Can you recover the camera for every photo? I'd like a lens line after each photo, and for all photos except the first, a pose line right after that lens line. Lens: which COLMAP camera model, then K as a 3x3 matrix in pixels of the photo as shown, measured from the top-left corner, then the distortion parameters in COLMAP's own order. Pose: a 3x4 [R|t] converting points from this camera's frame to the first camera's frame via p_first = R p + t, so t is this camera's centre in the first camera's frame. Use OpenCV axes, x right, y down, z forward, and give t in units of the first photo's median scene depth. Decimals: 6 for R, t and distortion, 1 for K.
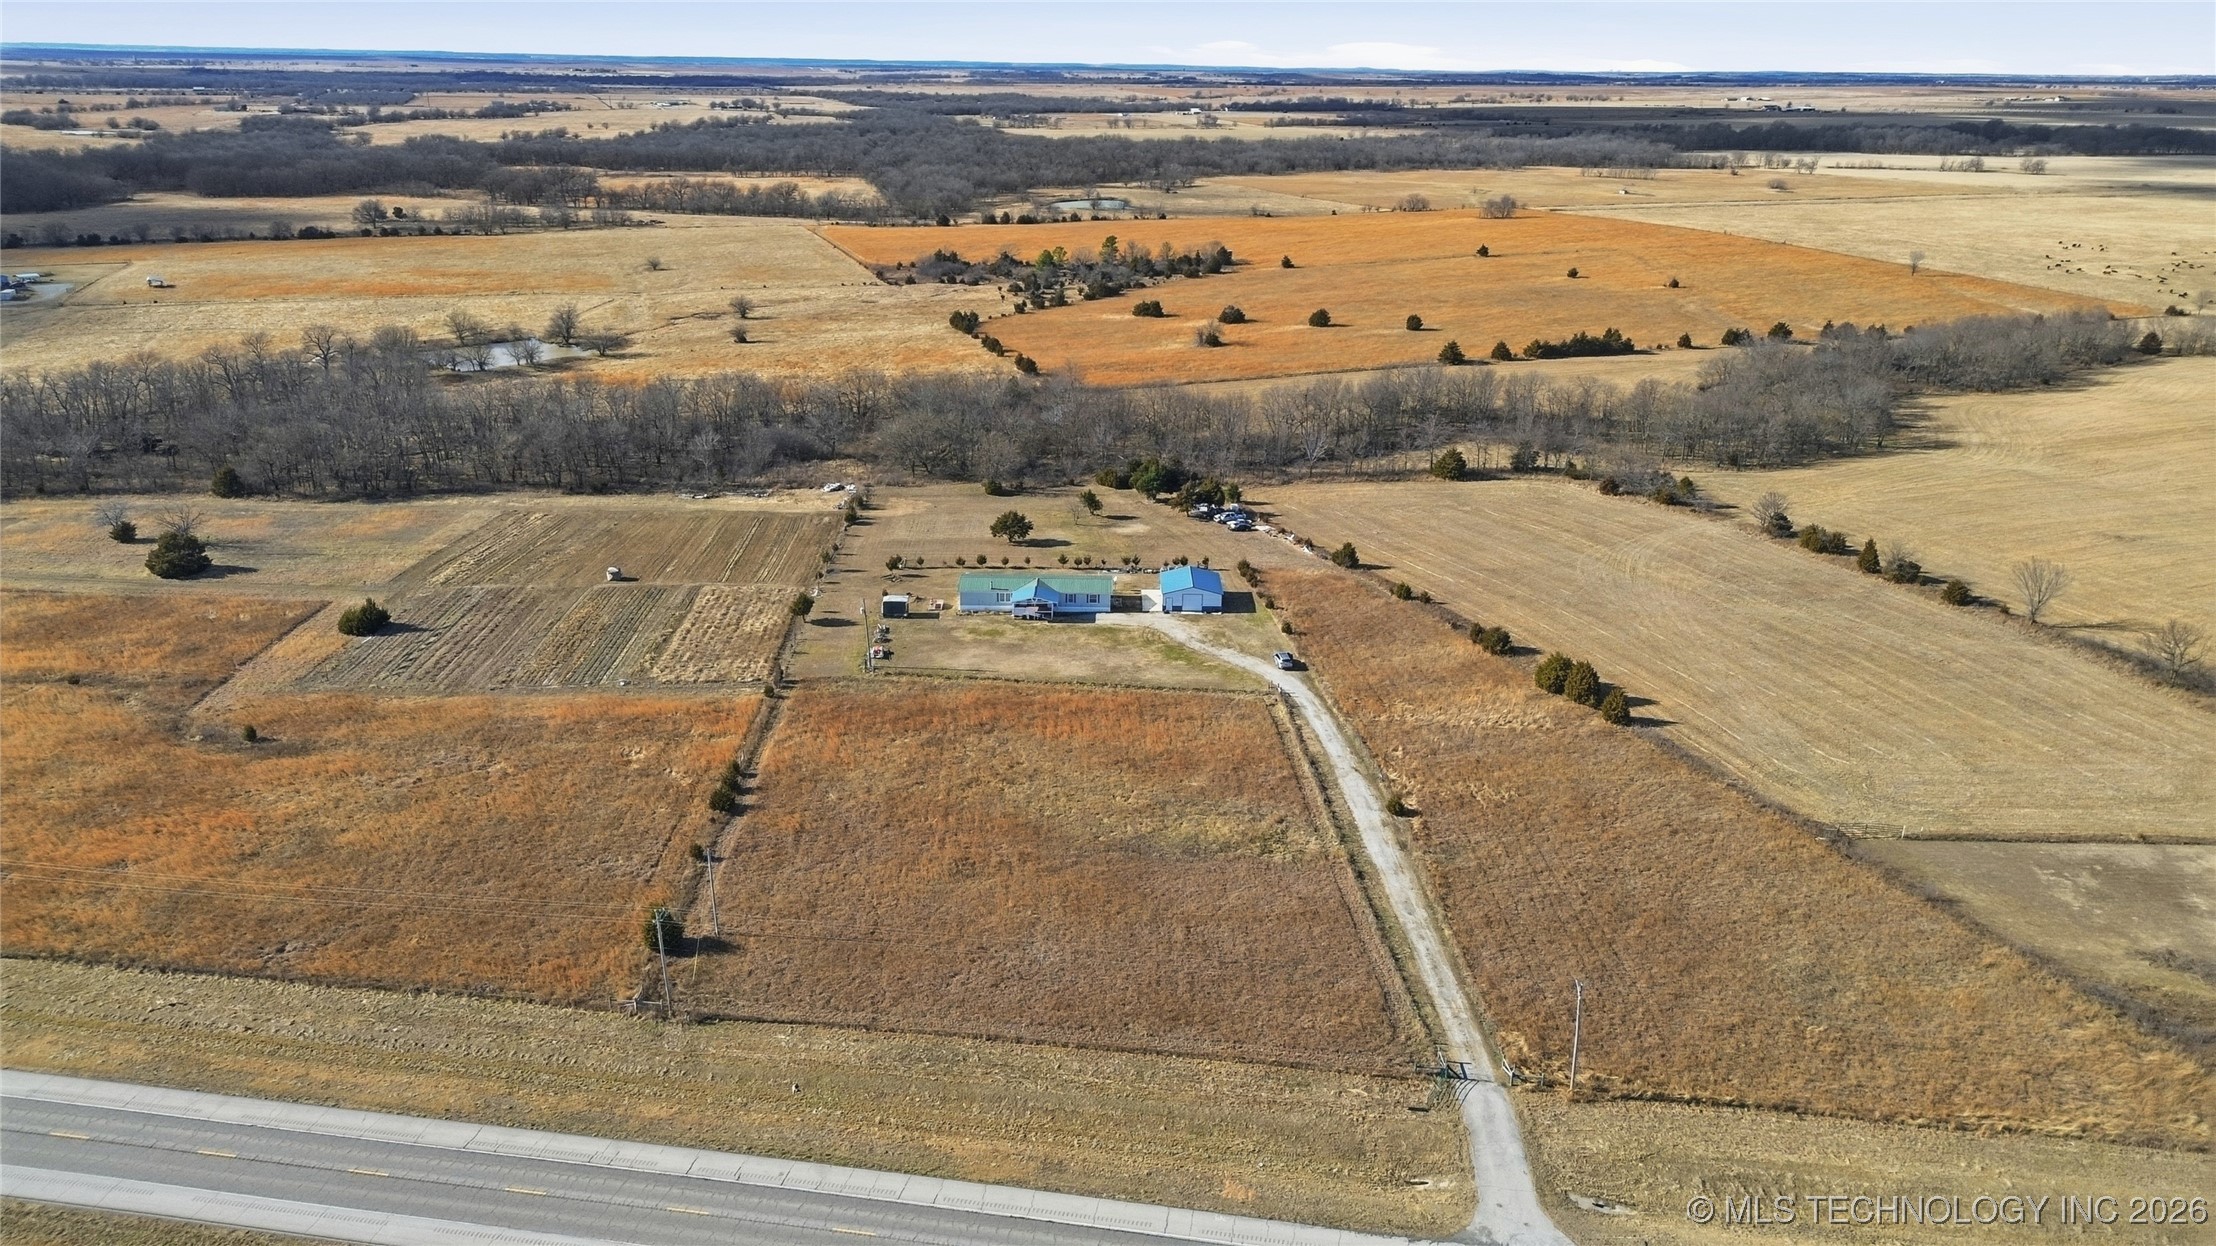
lens RADIAL K [[1544.4, 0, 1108.0], [0, 1544.4, 623.0], [0, 0, 1]] dist [0.058727, -0.002935]
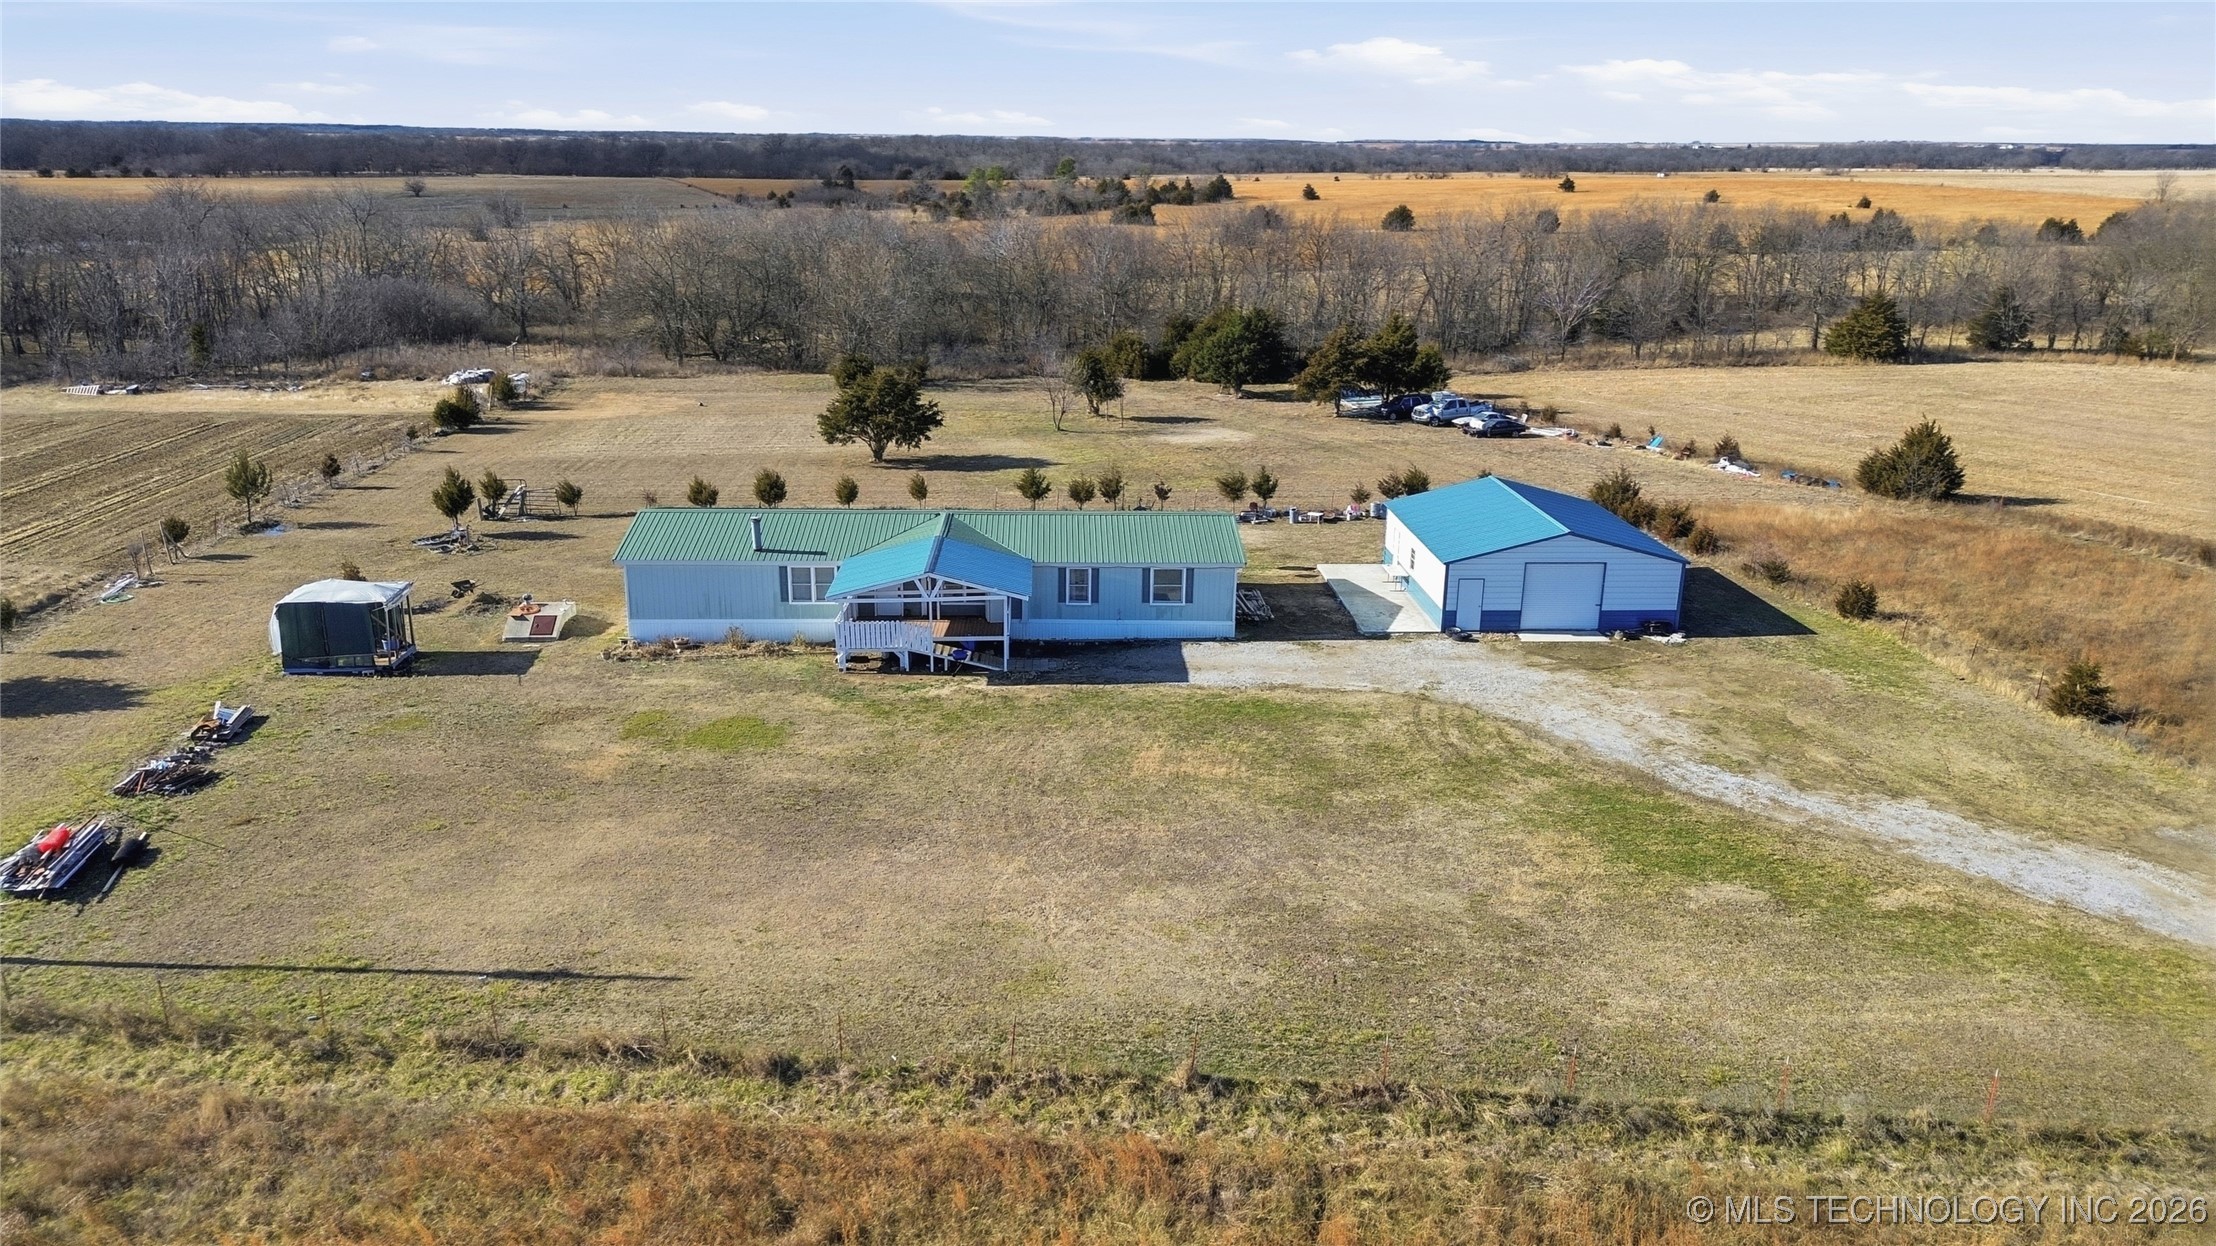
lens RADIAL K [[1544.4, 0, 1108.0], [0, 1544.4, 623.0], [0, 0, 1]] dist [0.058727, -0.002935]
pose [[0.999105, -0.012706, 0.040338, -0.029467], [0.014546, 0.998851, -0.045660, 0.001508], [-0.039712, 0.046205, 0.998142, 0.749778]]
